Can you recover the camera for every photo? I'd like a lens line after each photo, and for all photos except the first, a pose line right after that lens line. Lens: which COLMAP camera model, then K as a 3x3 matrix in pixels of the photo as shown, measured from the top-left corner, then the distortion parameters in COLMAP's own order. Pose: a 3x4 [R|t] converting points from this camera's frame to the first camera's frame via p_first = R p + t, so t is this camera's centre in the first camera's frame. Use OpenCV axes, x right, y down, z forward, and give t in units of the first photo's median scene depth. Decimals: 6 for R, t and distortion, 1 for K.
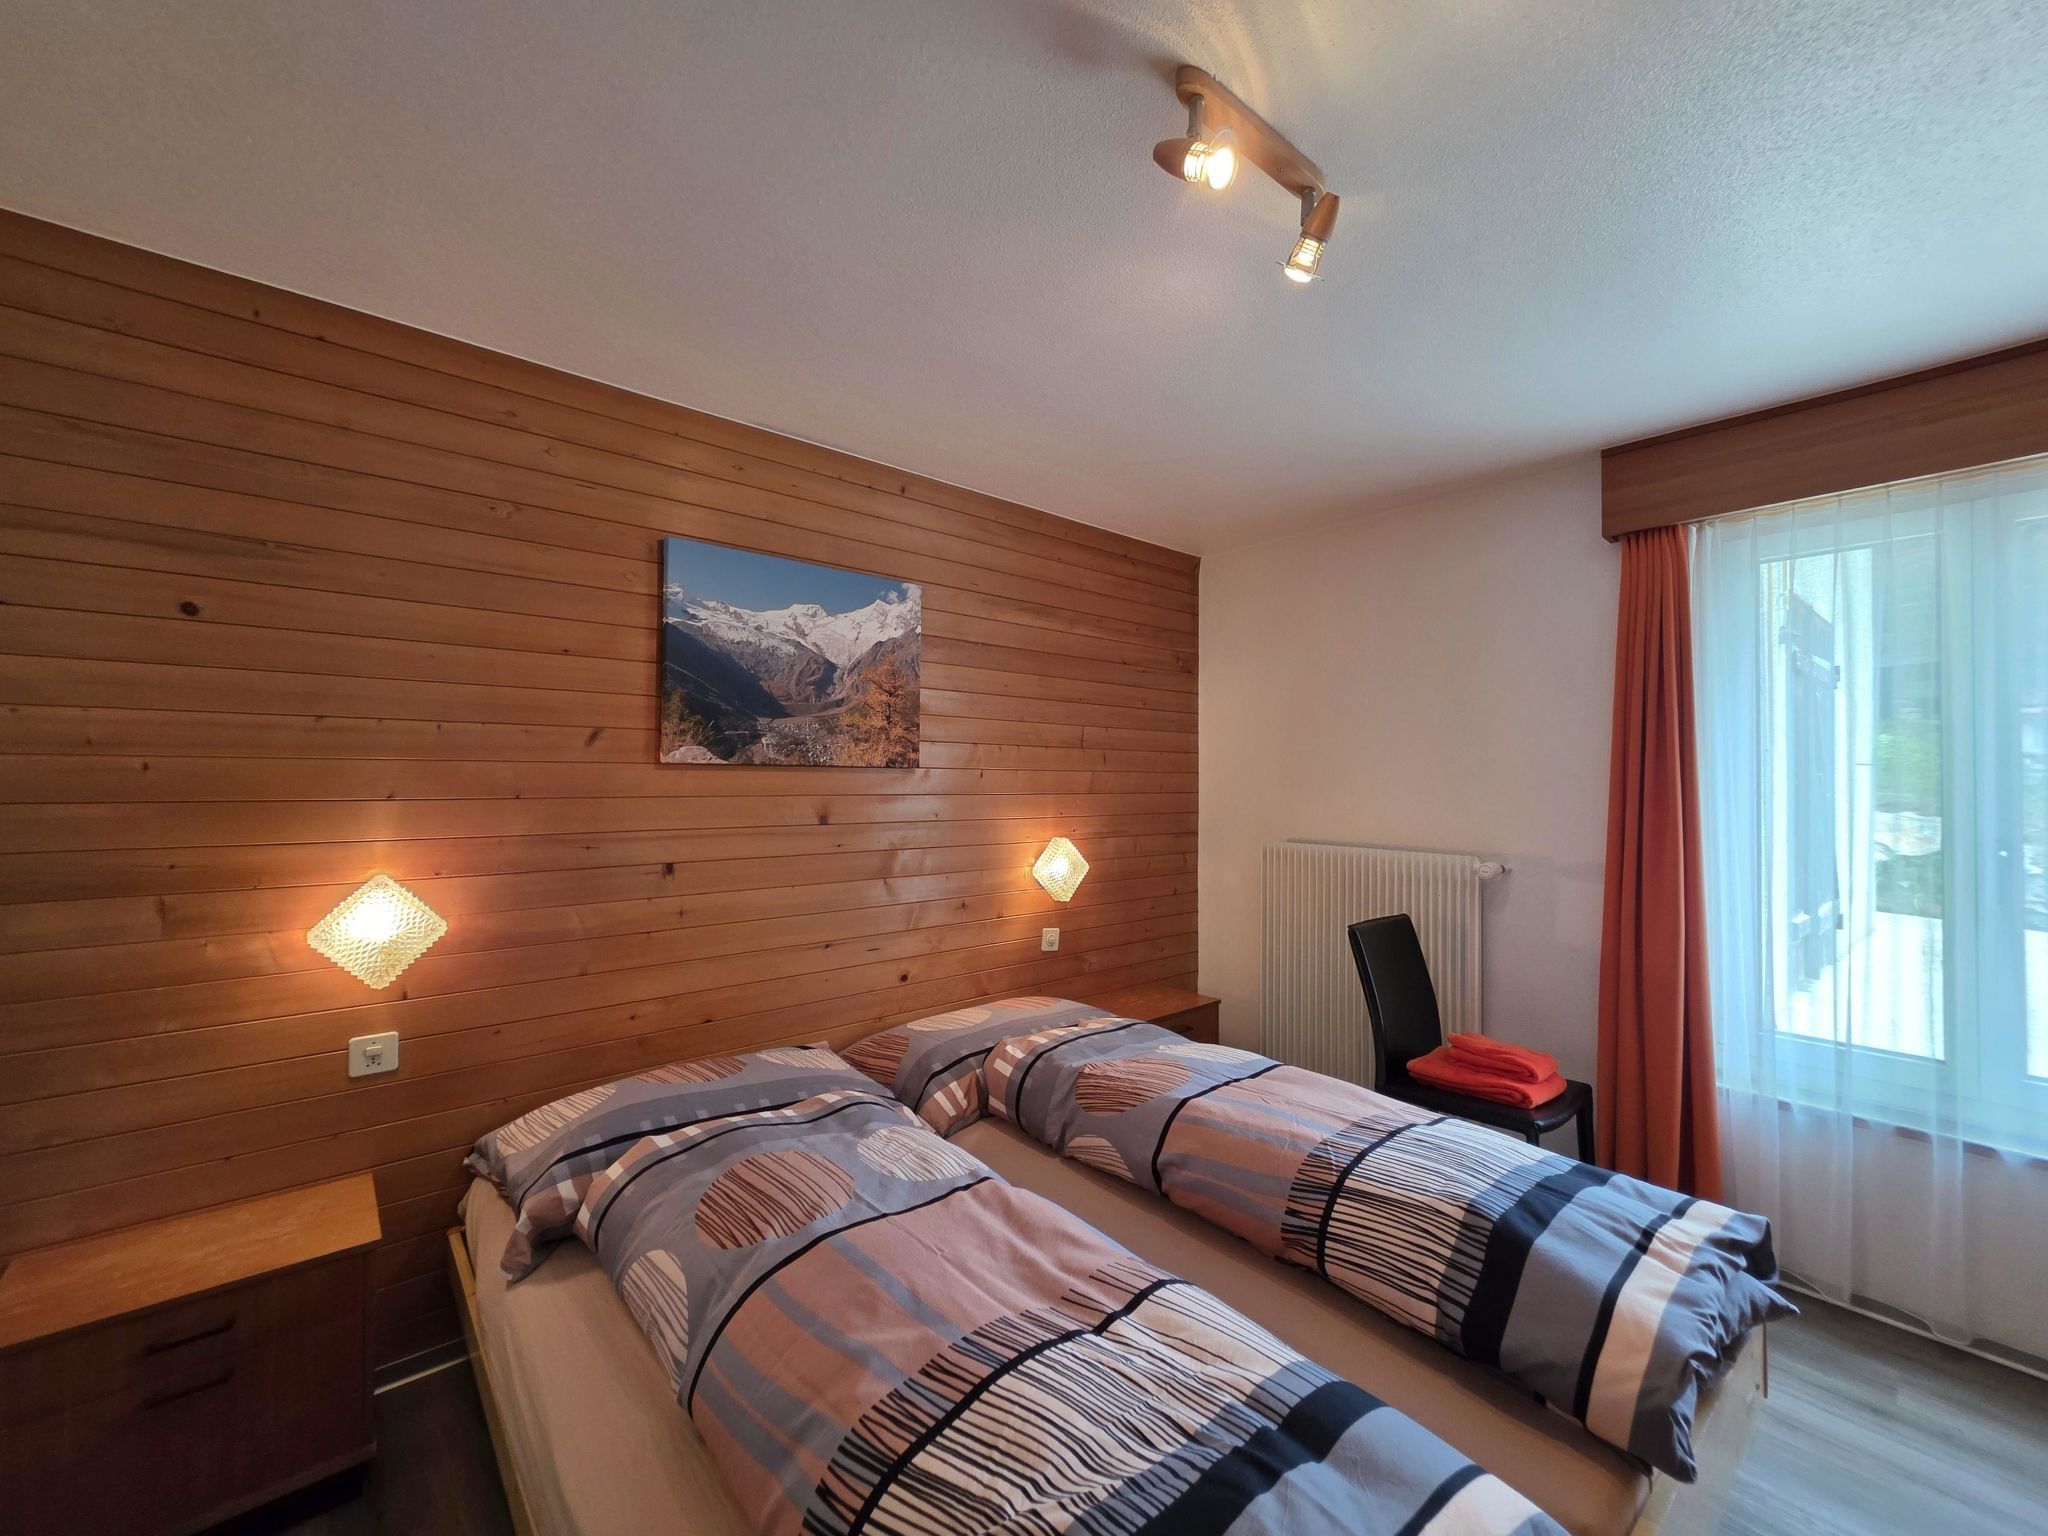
lens RADIAL K [[827.0, 0, 1036.0], [0, 827.0, 779.7], [0, 0, 1]] dist [-0.000888, -0.000315]
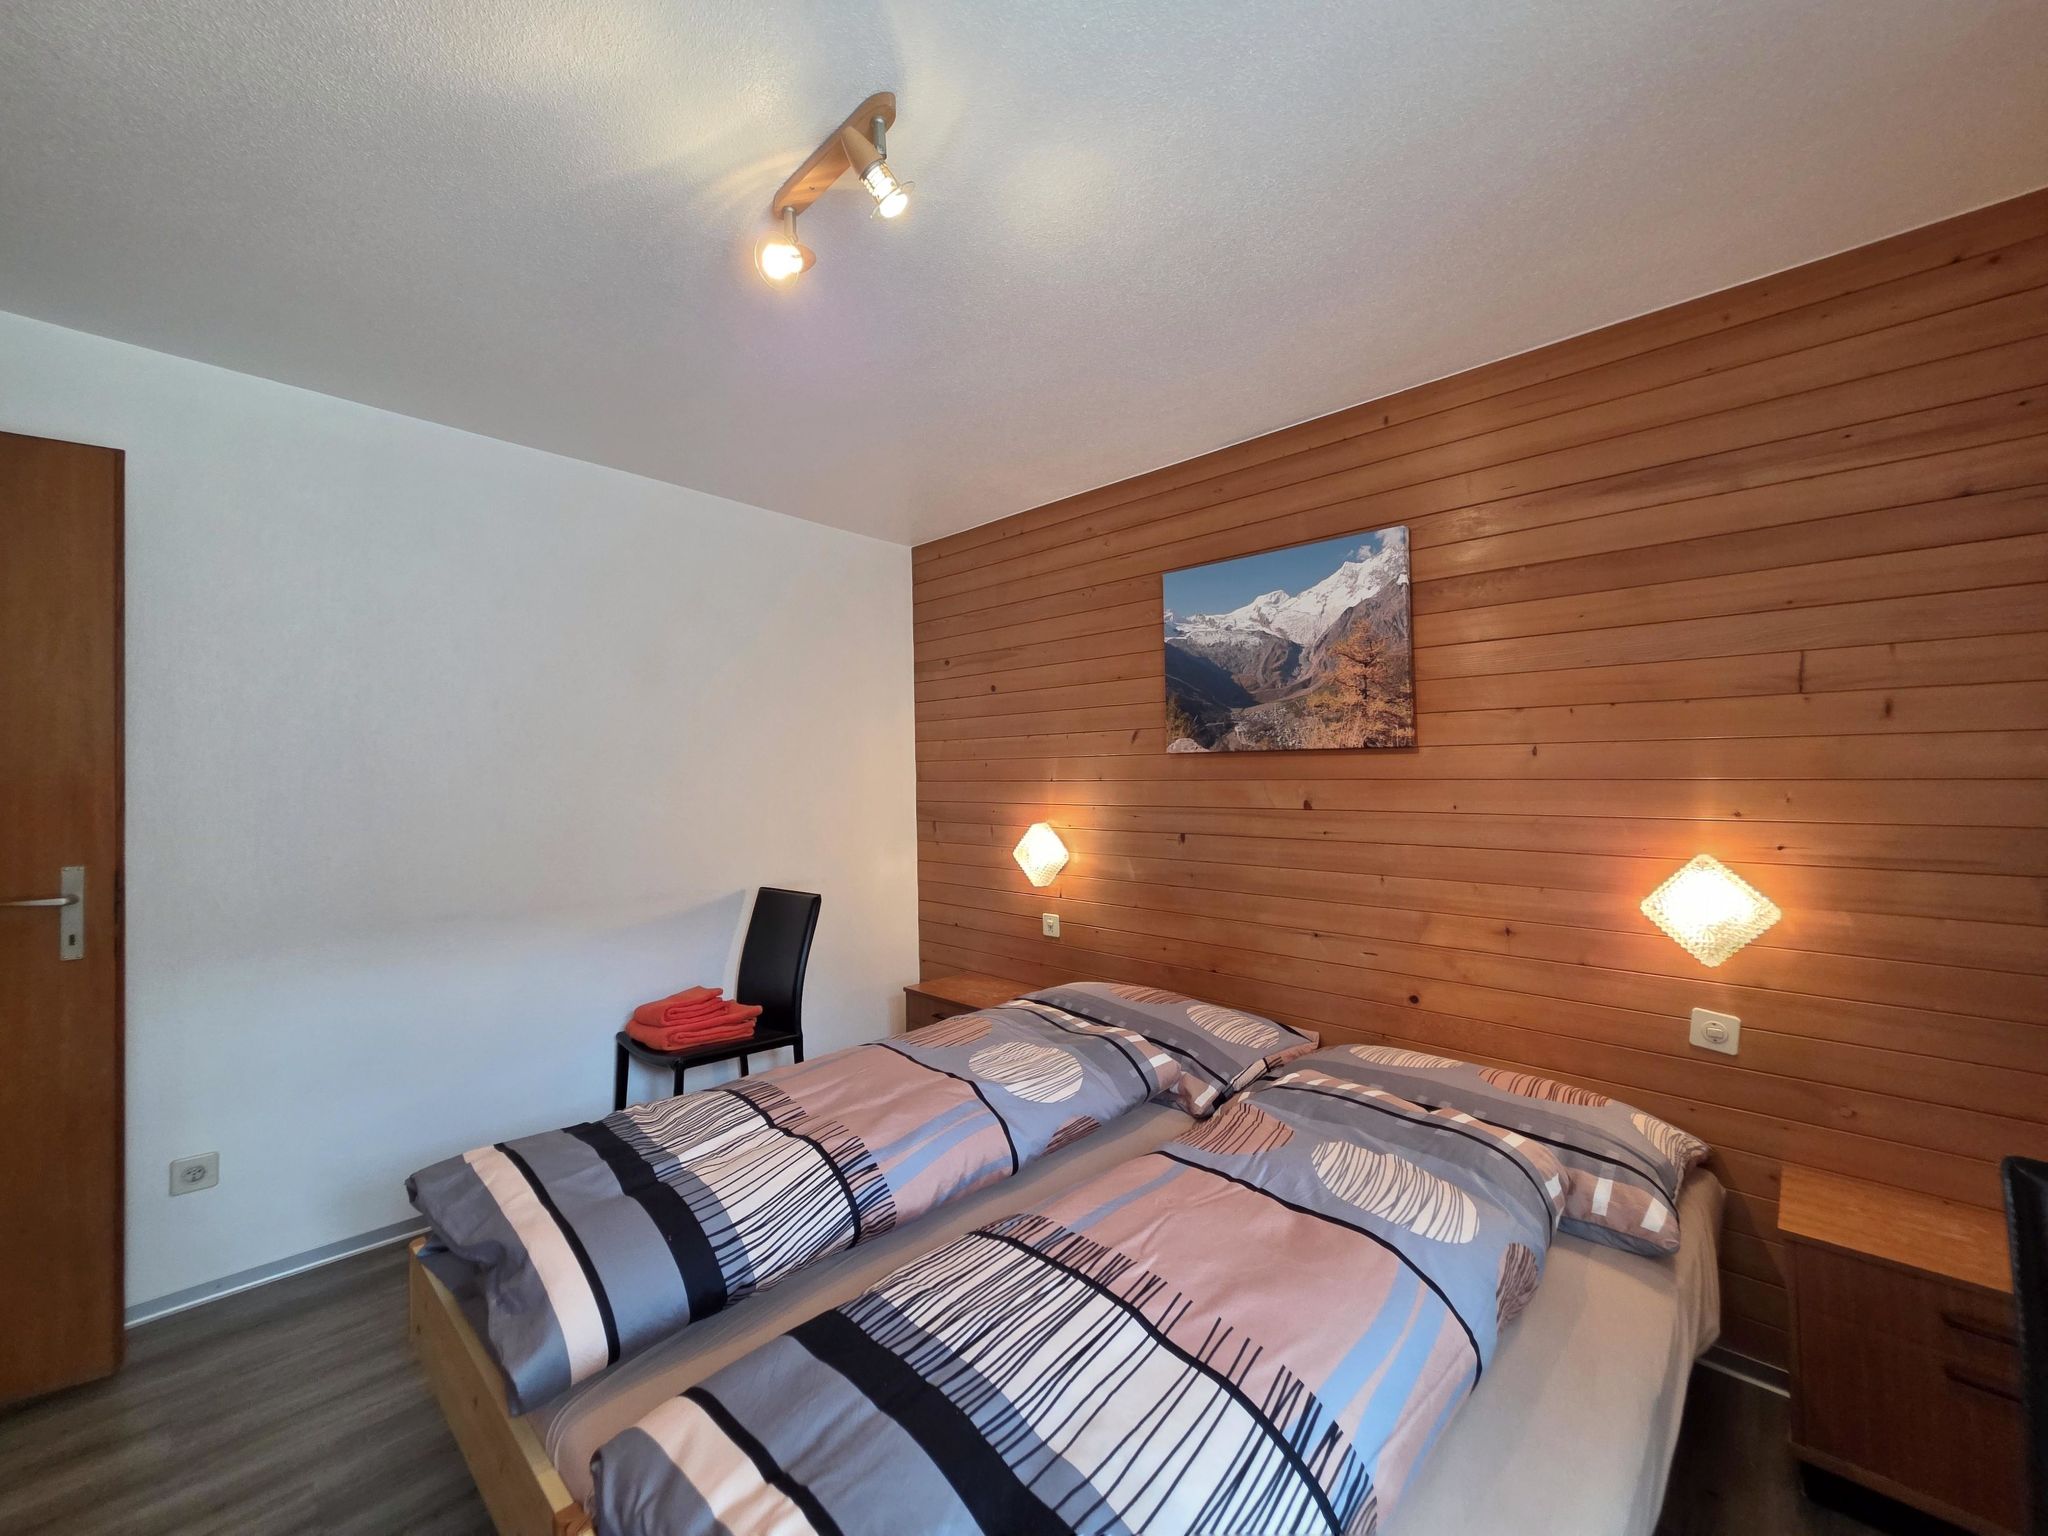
lens RADIAL K [[808.3, 0, 1024.0], [0, 808.3, 768.0], [0, 0, 1]] dist [-0.001173, -0.000126]
pose [[0.090666, -0.006036, -0.995863, 0.670556], [0.019220, 0.999806, -0.004310, 0.003088], [0.995696, -0.018750, 0.090765, 0.585959]]
